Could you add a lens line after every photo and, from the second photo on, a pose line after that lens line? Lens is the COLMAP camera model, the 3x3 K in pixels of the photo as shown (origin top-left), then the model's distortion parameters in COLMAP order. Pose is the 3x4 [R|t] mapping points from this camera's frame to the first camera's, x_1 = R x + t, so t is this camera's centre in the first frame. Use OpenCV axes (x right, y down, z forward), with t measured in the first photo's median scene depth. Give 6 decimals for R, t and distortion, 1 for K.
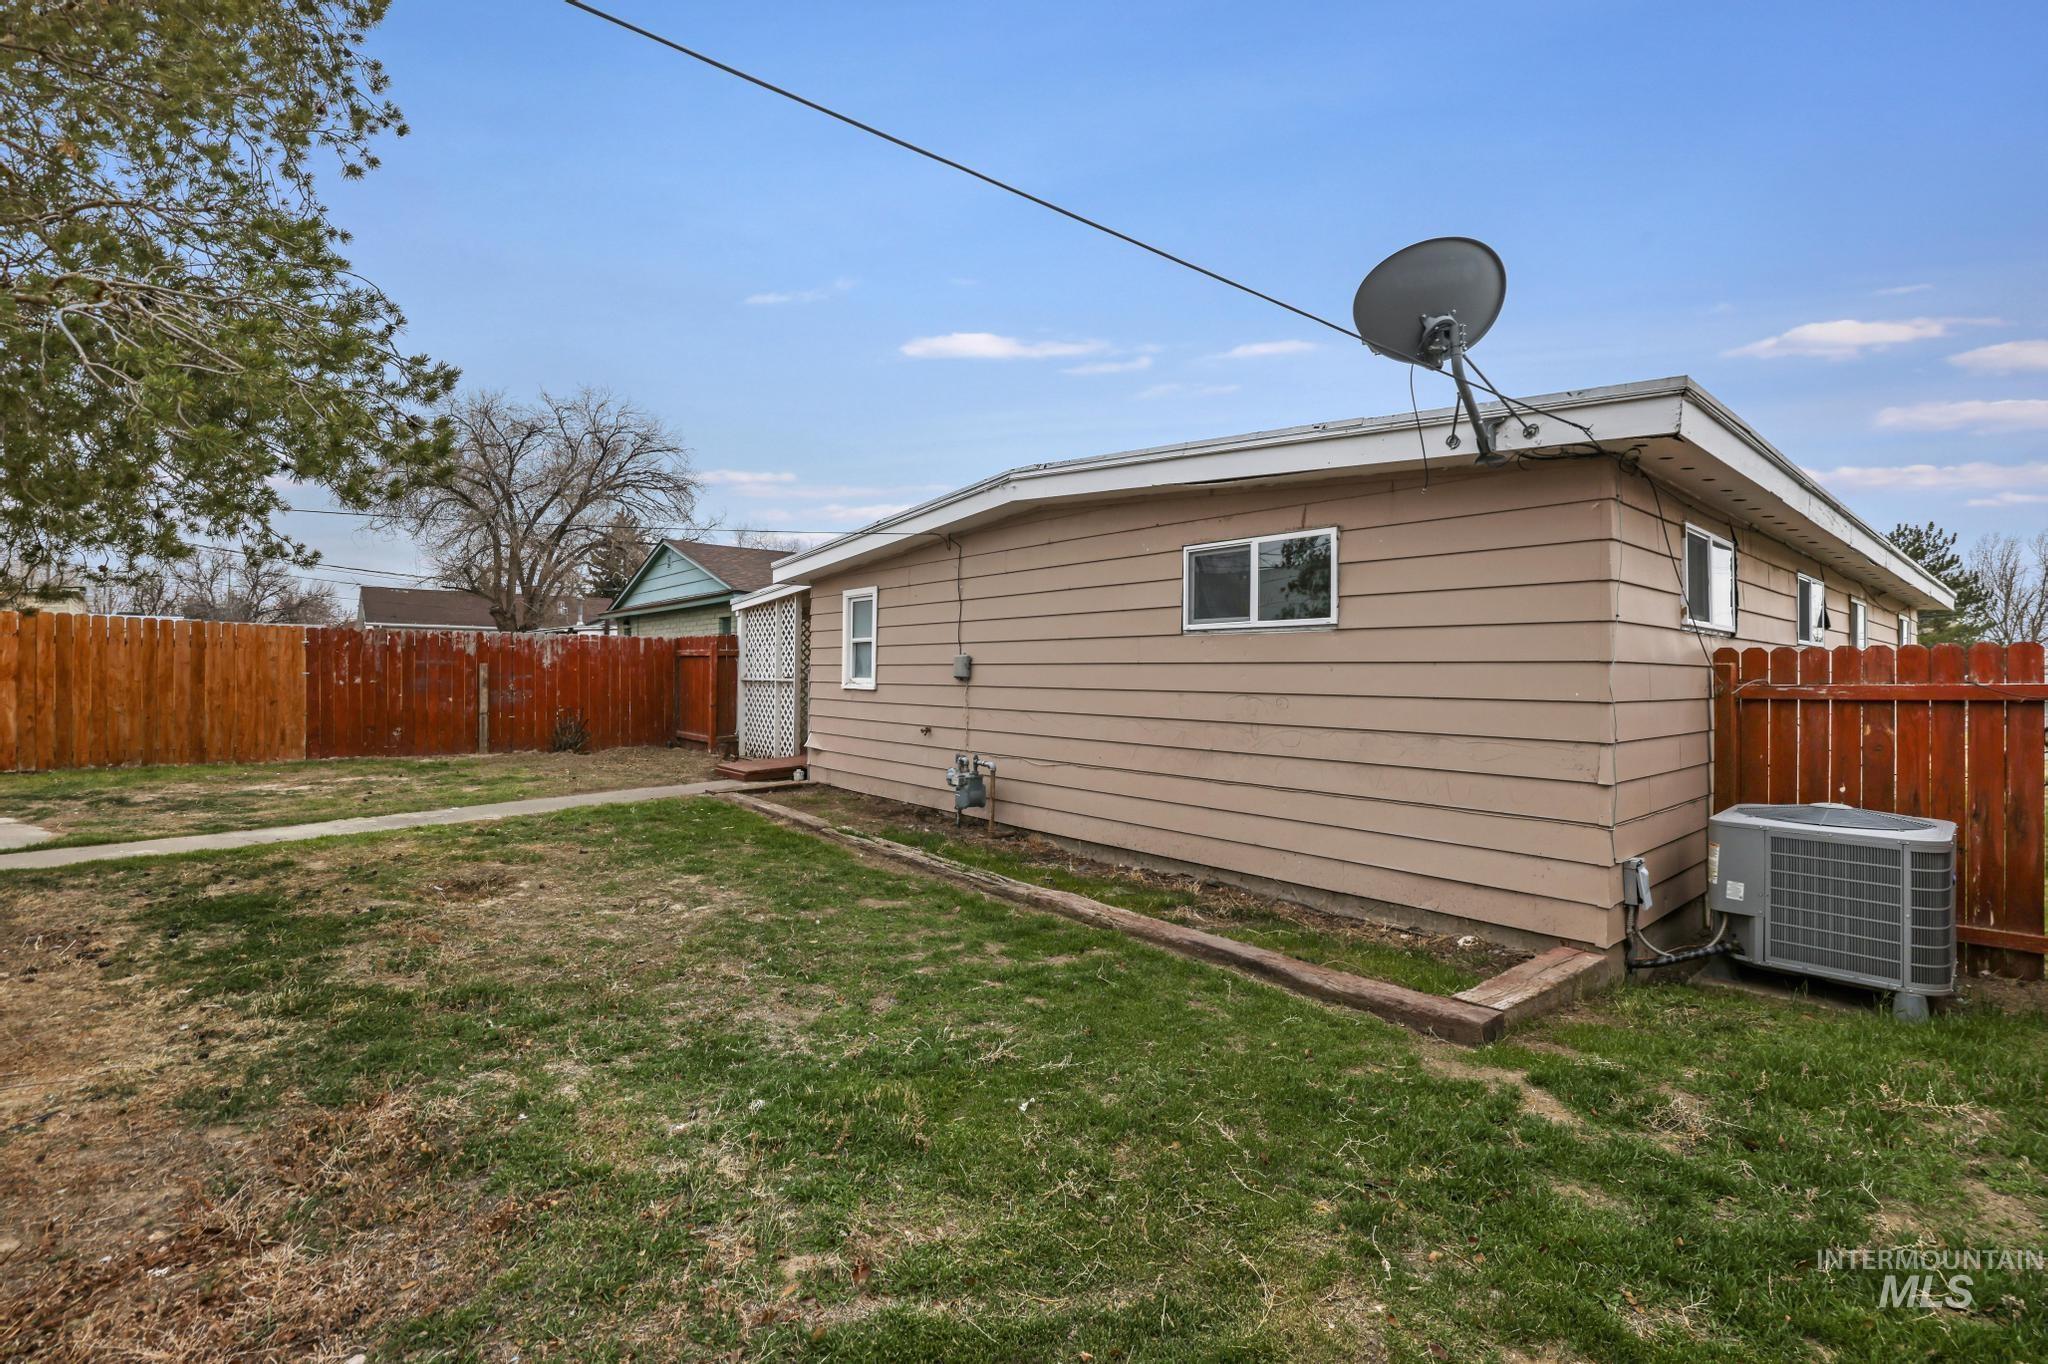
lens RADIAL K [[904.9, 0, 993.2], [0, 904.9, 671.3], [0, 0, 1]] dist [-0.050536, 0.017291]
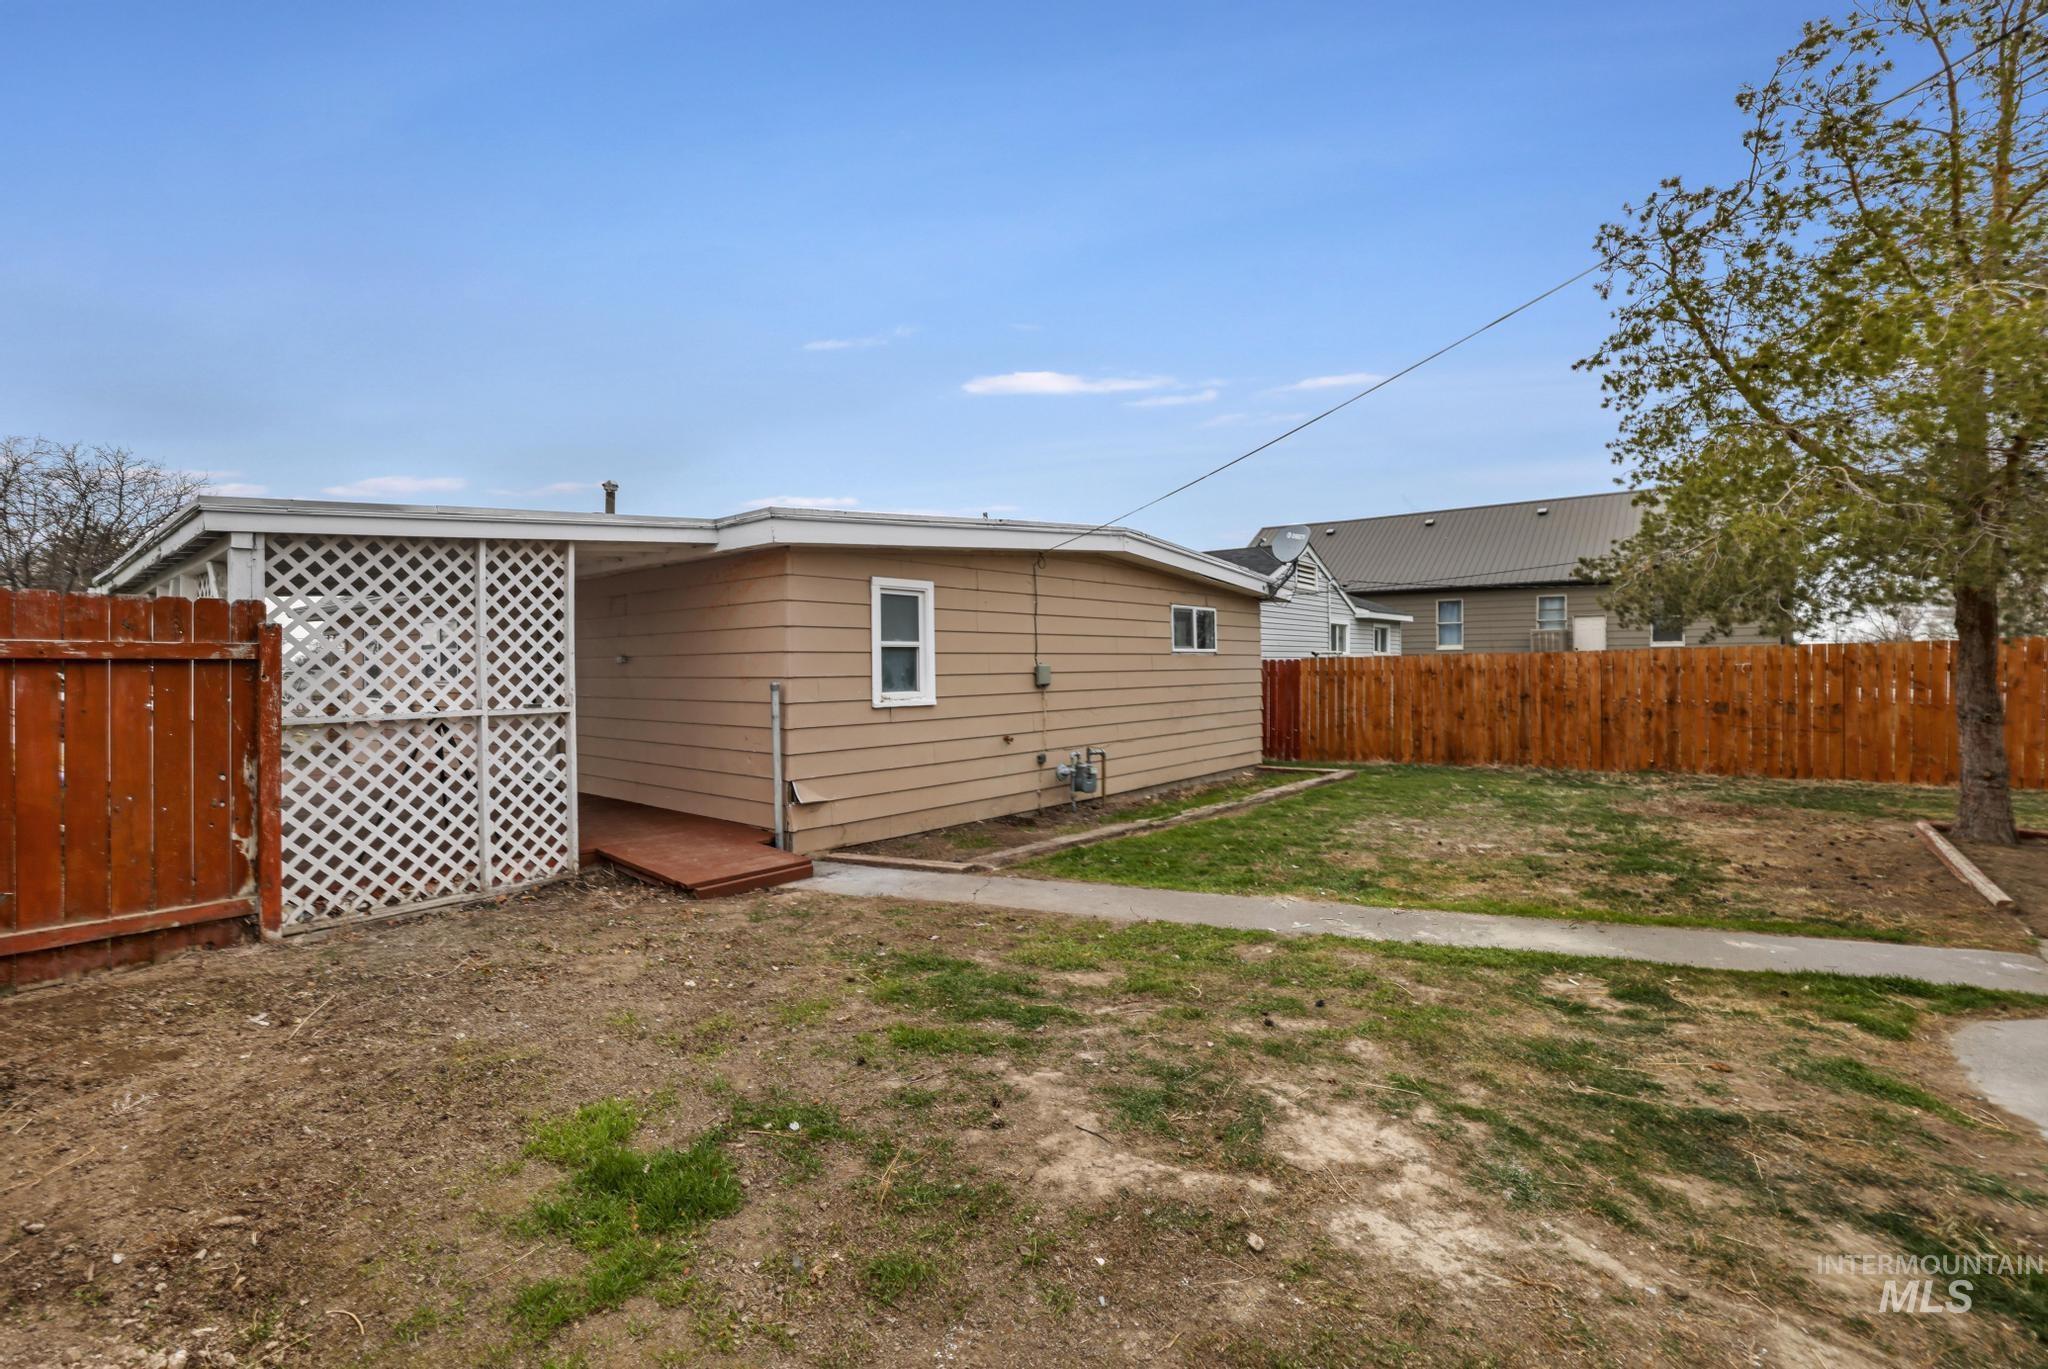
lens RADIAL K [[904.9, 0, 993.2], [0, 904.9, 673.8], [0, 0, 1]] dist [-0.050536, 0.017291]
pose [[-0.177824, -0.009797, 0.984014, -1.121464], [0.011379, 0.999863, 0.012011, -0.020442], [-0.983997, 0.013333, -0.177688, 1.262461]]
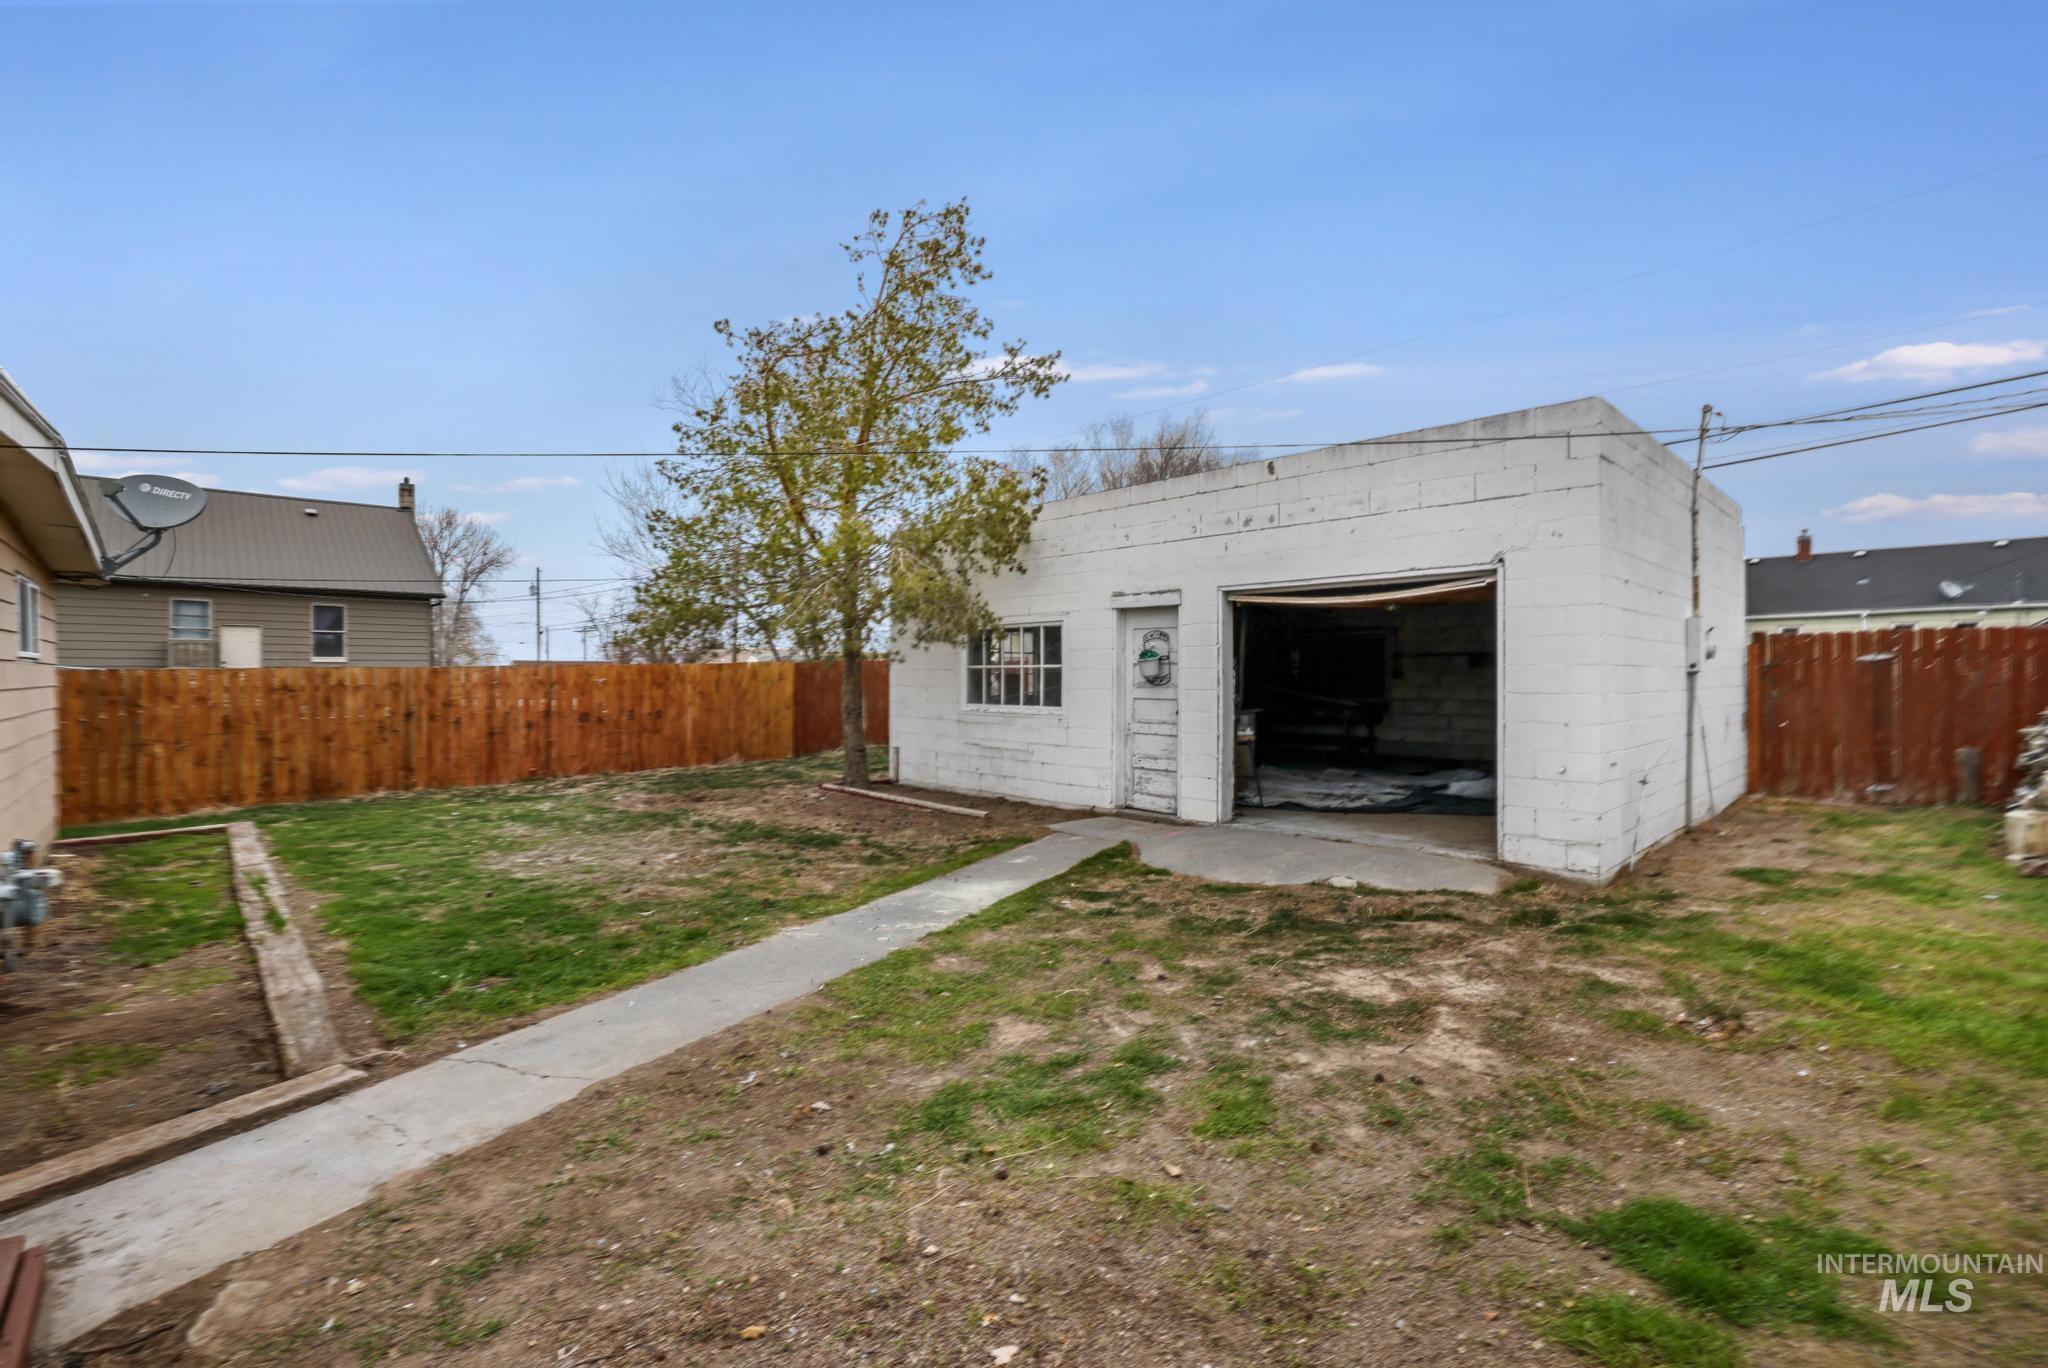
lens RADIAL K [[904.9, 0, 993.2], [0, 904.9, 673.3], [0, 0, 1]] dist [-0.050536, 0.017291]
pose [[-0.997711, -0.001089, -0.067611, -0.608549], [-0.001228, 0.999997, 0.002011, -0.021769], [0.067609, 0.002090, -0.997710, 1.556799]]
